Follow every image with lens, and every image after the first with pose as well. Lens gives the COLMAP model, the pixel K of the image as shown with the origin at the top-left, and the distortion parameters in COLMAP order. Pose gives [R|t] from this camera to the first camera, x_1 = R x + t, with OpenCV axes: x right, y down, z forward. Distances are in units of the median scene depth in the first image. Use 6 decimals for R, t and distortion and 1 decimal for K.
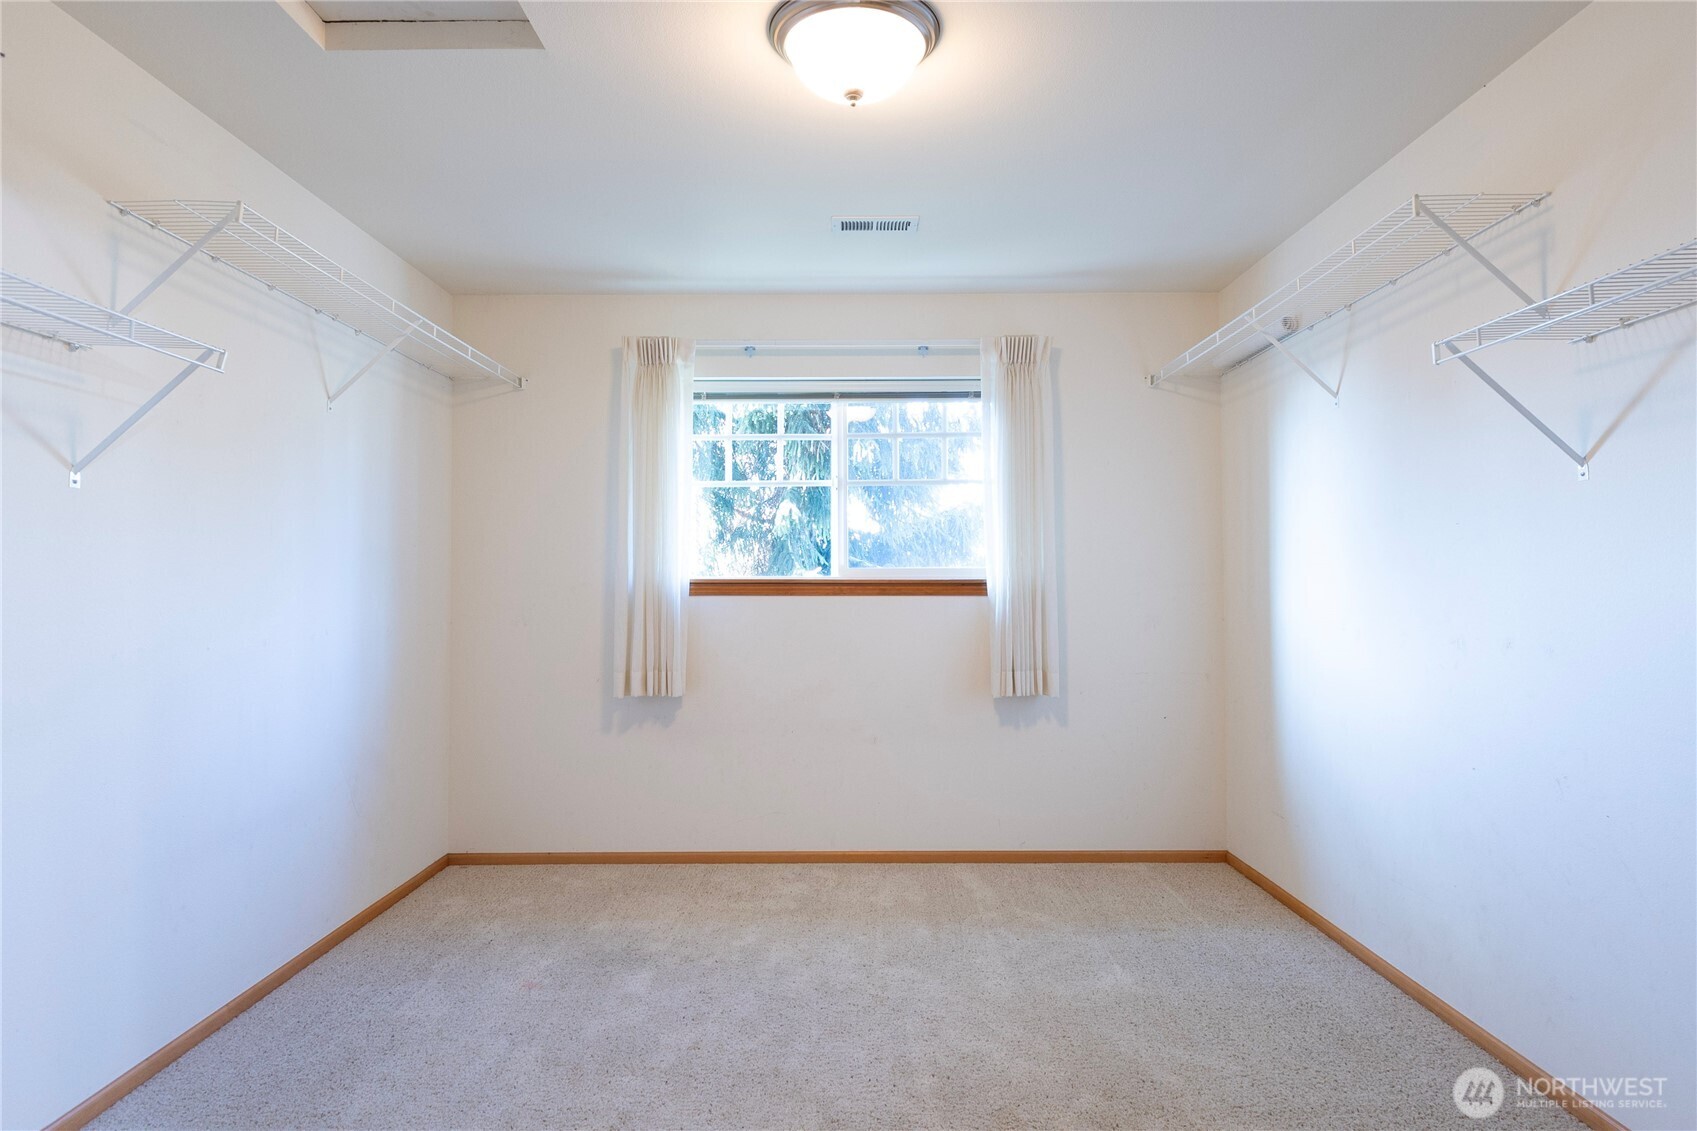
lens RADIAL K [[846.3, 0, 848.5], [0, 846.3, 565.5], [0, 0, 1]] dist [0.000911, 0.000070]
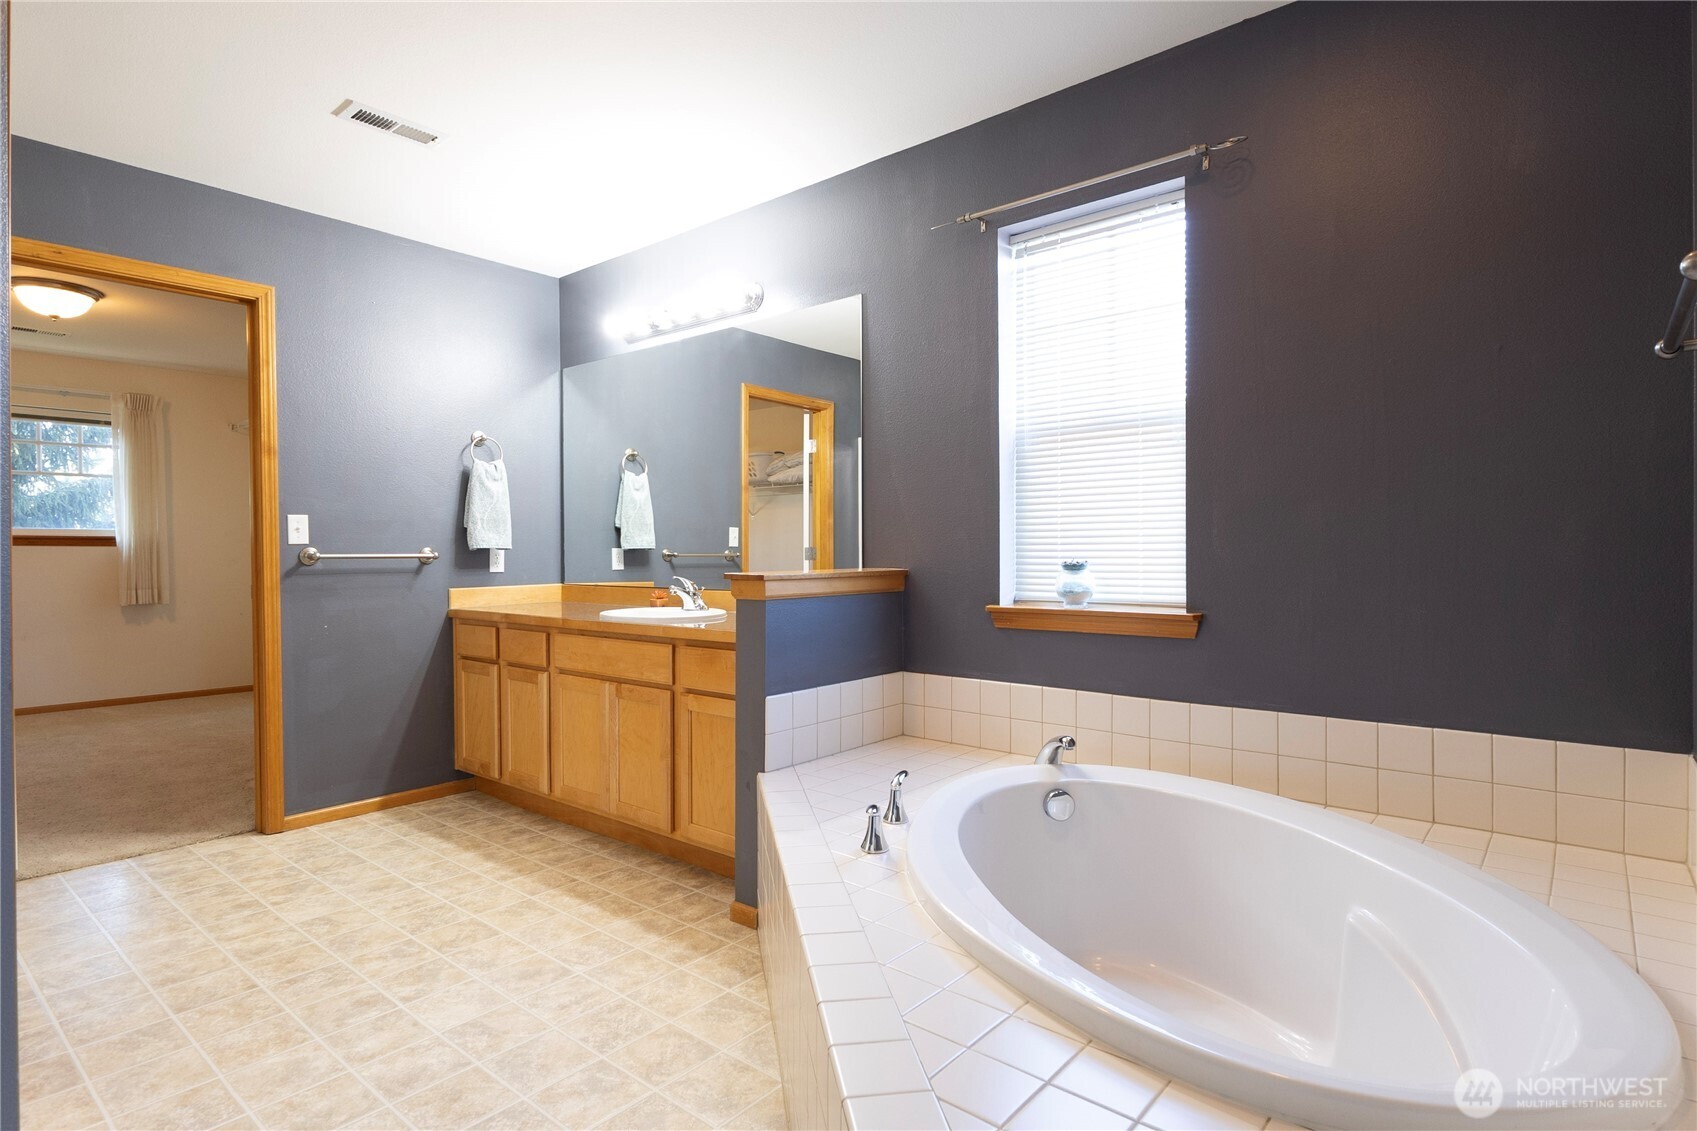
lens RADIAL K [[853.4, 0, 848.5], [0, 853.4, 565.5], [0, 0, 1]] dist [-0.011681, -0.000254]
pose [[0.606525, -0.008663, 0.795018, -0.284360], [-0.014783, 0.999645, 0.022172, 0.015807], [-0.794927, -0.025201, 0.606181, -1.150684]]
